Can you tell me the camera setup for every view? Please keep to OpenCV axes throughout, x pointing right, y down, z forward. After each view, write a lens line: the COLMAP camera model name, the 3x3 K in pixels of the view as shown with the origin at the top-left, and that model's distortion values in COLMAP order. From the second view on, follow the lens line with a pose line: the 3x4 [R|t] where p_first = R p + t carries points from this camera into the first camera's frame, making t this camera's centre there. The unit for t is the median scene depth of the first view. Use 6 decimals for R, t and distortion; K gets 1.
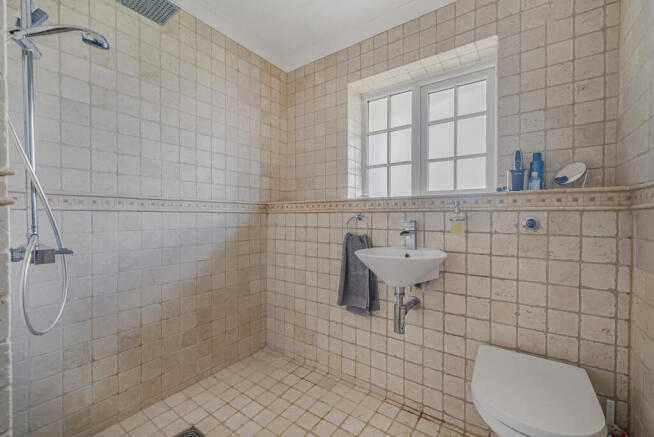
lens RADIAL K [[268.3, 0, 329.4], [0, 268.3, 219.6], [0, 0, 1]] dist [-0.002137, -0.000211]
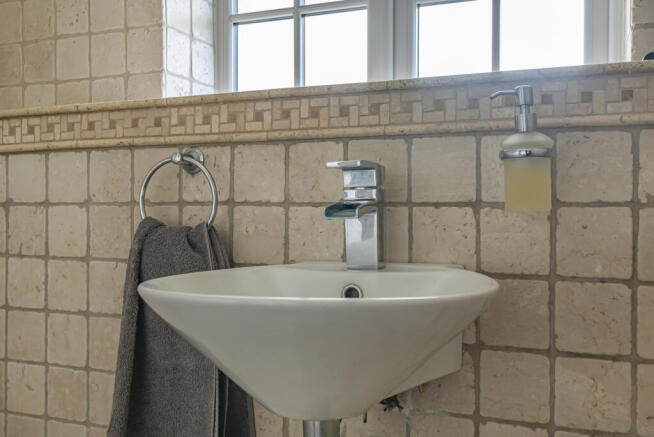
lens RADIAL K [[670.1, 0, 326.8], [0, 670.1, 217.5], [0, 0, 1]] dist [0.011192, 0.000000]
pose [[0.972584, -0.003725, 0.232521, 0.100163], [0.001302, 0.999943, 0.010576, 0.046565], [-0.232547, -0.009983, 0.972534, 0.320054]]
